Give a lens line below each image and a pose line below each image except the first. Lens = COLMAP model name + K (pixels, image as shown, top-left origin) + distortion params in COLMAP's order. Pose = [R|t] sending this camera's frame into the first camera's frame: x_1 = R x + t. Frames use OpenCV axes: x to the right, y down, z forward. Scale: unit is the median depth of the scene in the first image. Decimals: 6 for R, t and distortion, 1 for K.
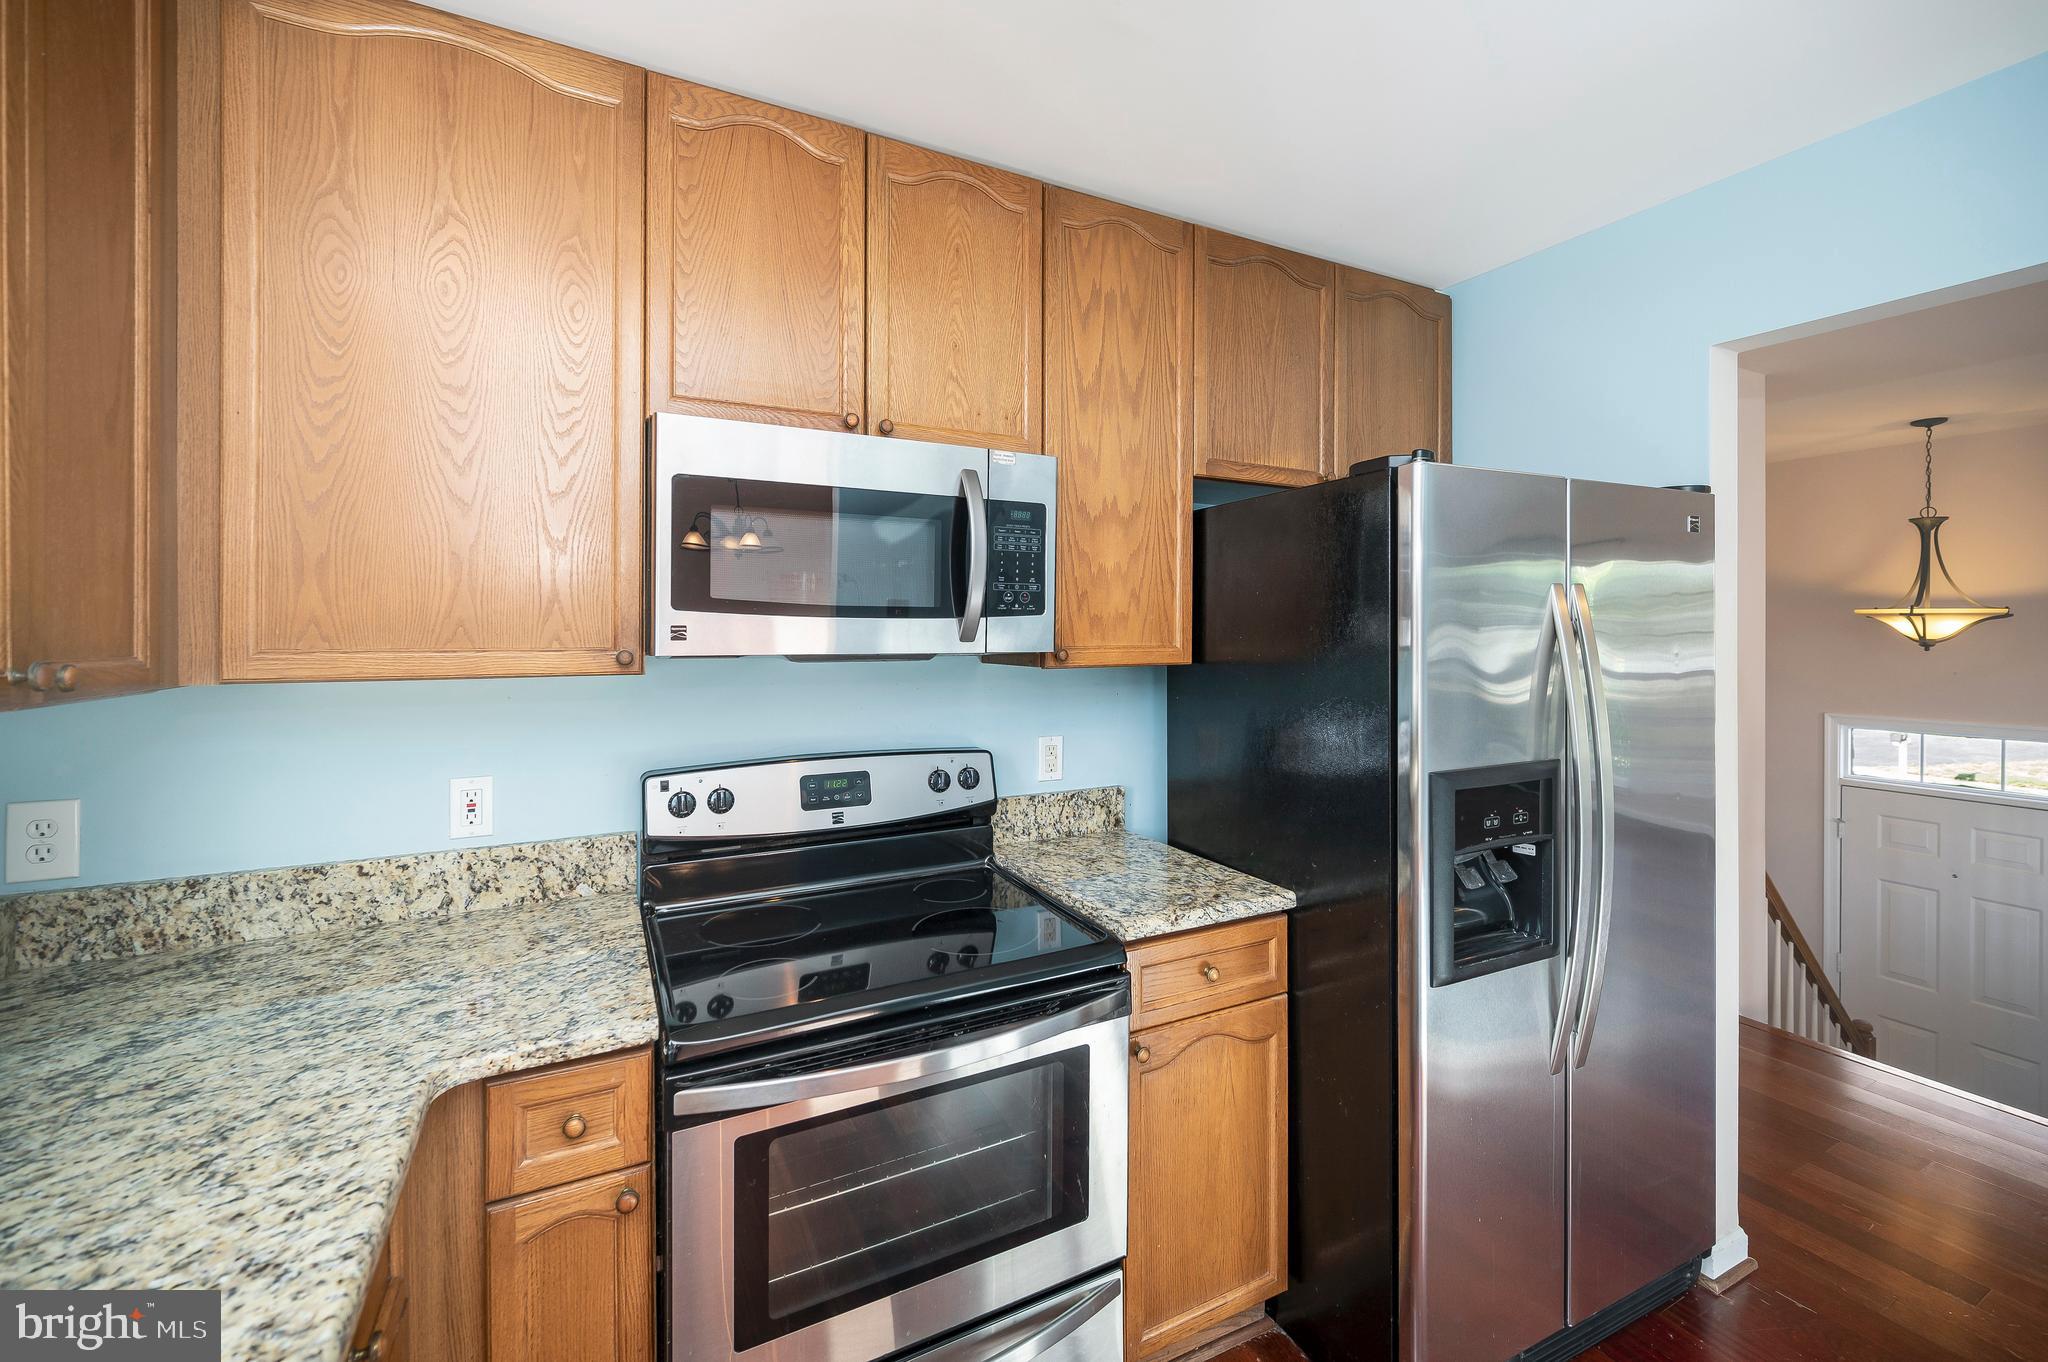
lens RADIAL K [[842.0, 0, 1021.7], [0, 842.0, 640.1], [0, 0, 1]] dist [0.000409, -0.000258]
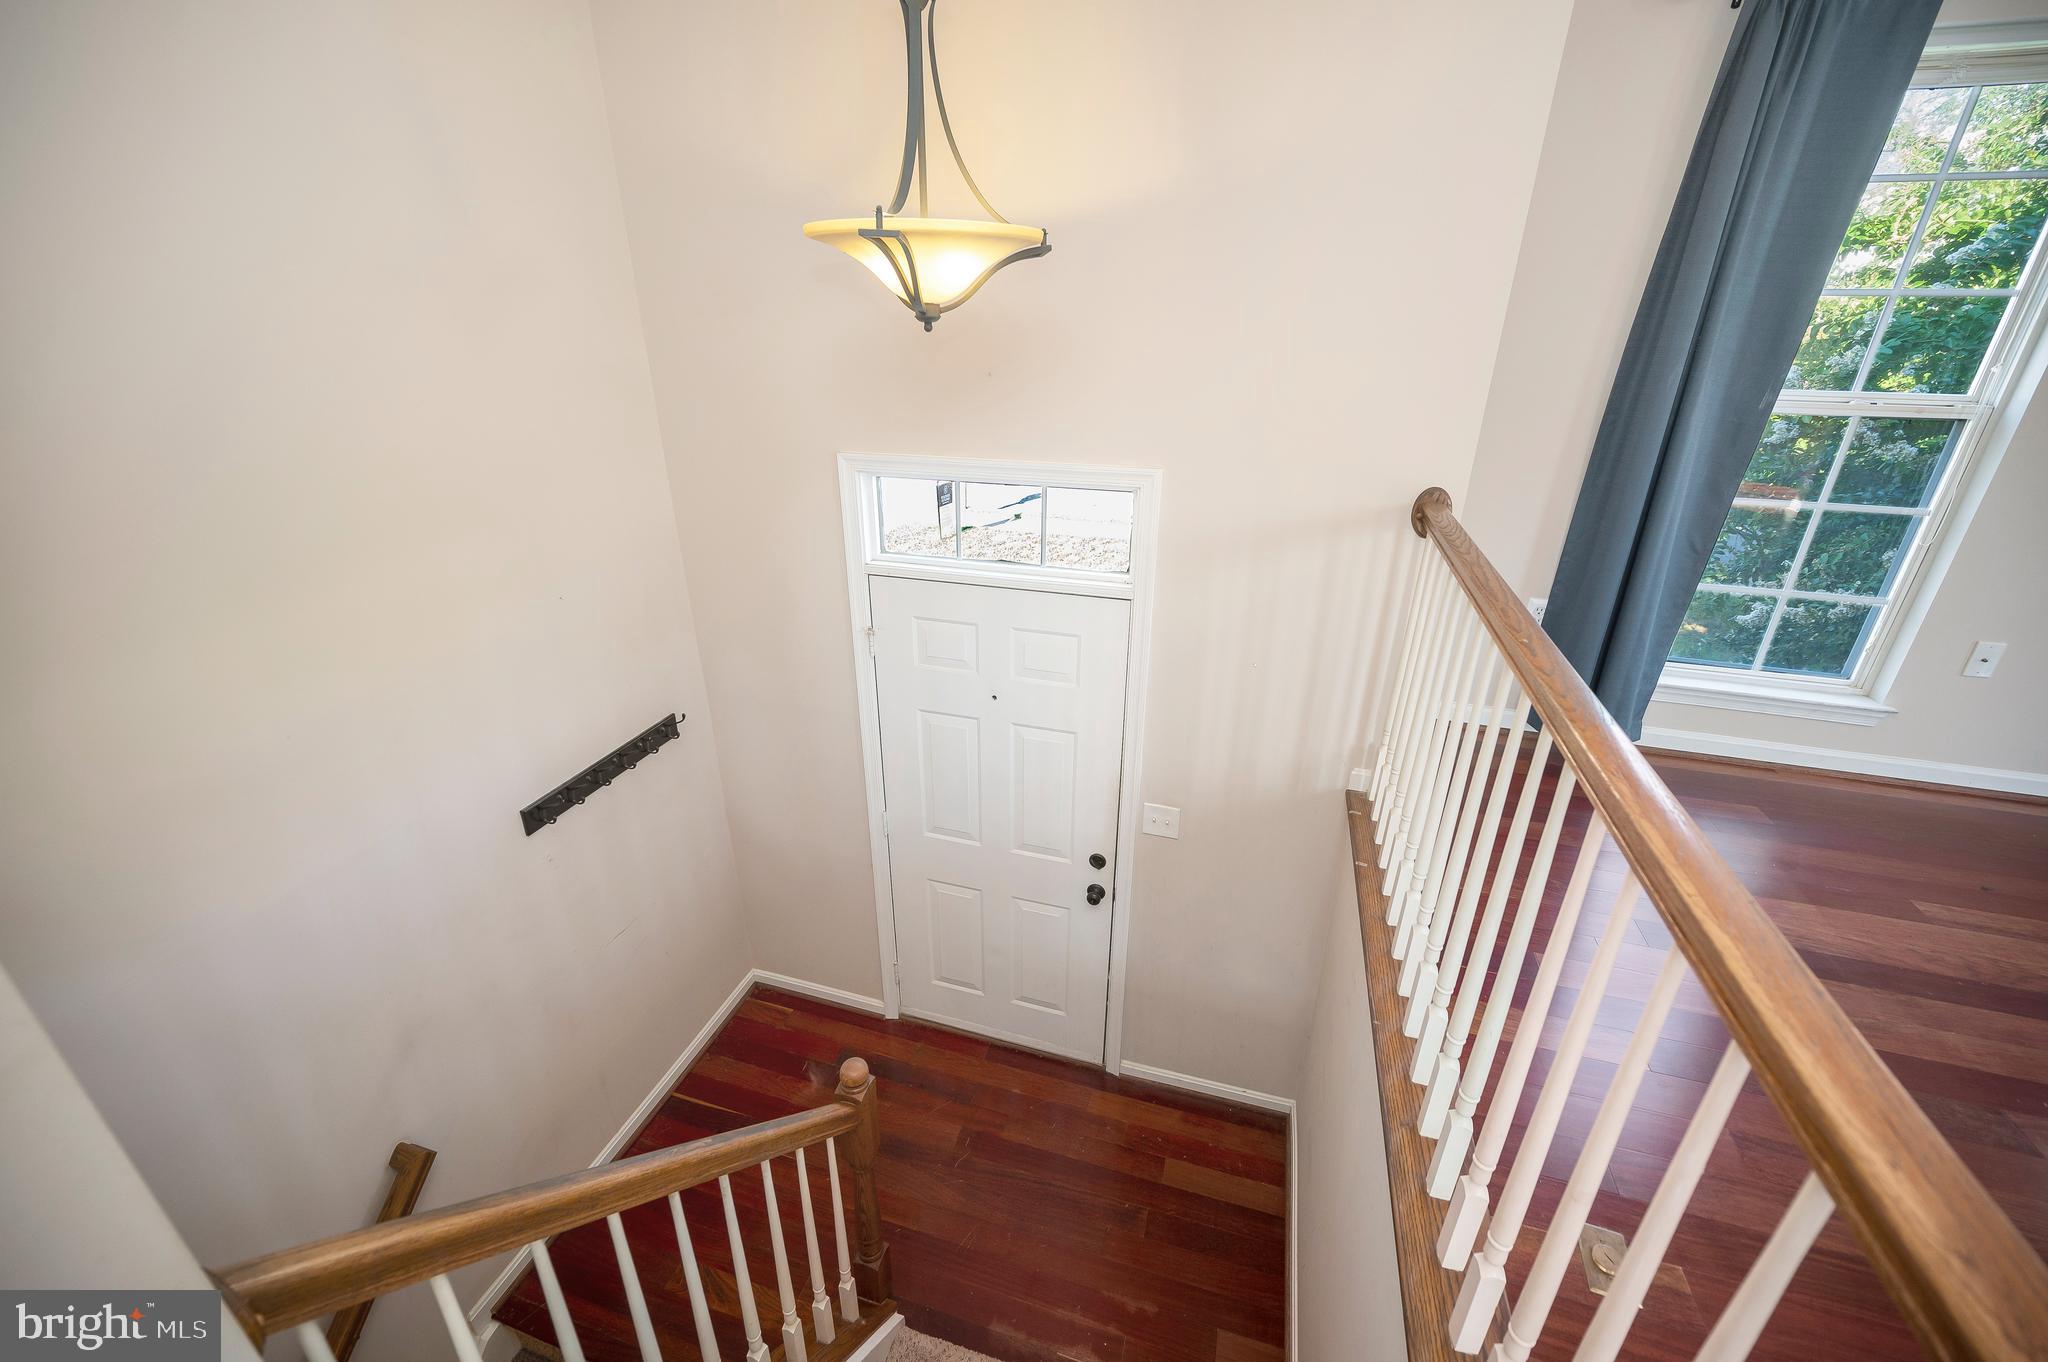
lens RADIAL K [[842.0, 0, 1021.5], [0, 842.0, 690.8], [0, 0, 1]] dist [0.000409, -0.000258]
pose [[0.700870, -0.287307, 0.652868, 1.789610], [0.000316, 0.915416, 0.402508, 0.018924], [-0.713289, -0.281899, 0.641678, 1.452088]]
